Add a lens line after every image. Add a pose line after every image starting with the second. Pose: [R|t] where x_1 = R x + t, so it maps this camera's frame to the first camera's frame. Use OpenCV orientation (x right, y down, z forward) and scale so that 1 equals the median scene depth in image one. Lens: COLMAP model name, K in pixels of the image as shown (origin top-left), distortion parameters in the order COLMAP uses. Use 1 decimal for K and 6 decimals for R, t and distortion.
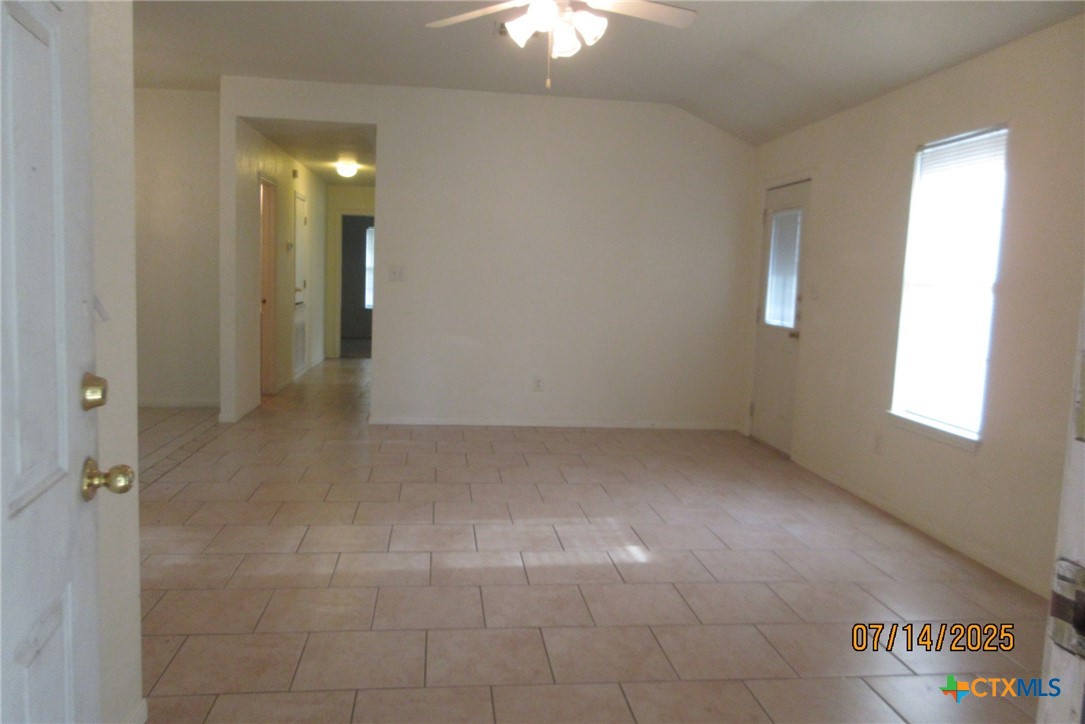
lens RADIAL K [[800.1, 0, 539.6], [0, 800.1, 356.9], [0, 0, 1]] dist [-0.009619, 0.007211]
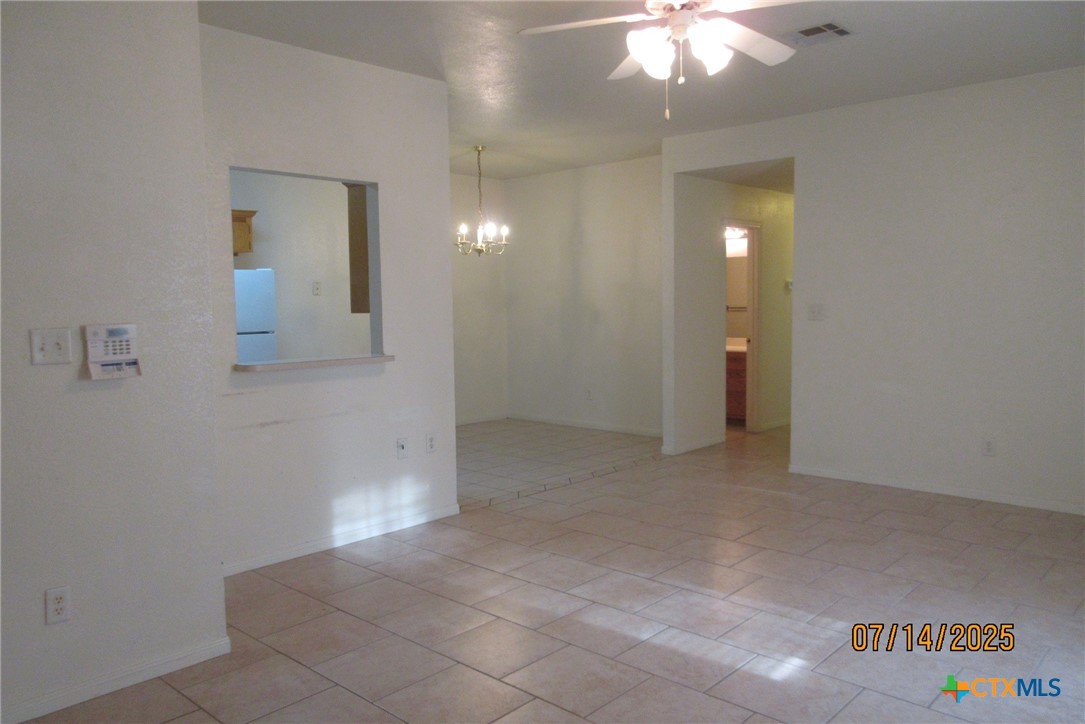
lens RADIAL K [[800.1, 0, 540.2], [0, 800.1, 355.0], [0, 0, 1]] dist [-0.009619, 0.007211]
pose [[0.642609, 0.006547, -0.766167, 0.573831], [-0.038280, 0.998989, -0.023570, -0.036688], [0.765238, 0.044475, 0.642210, 0.294081]]
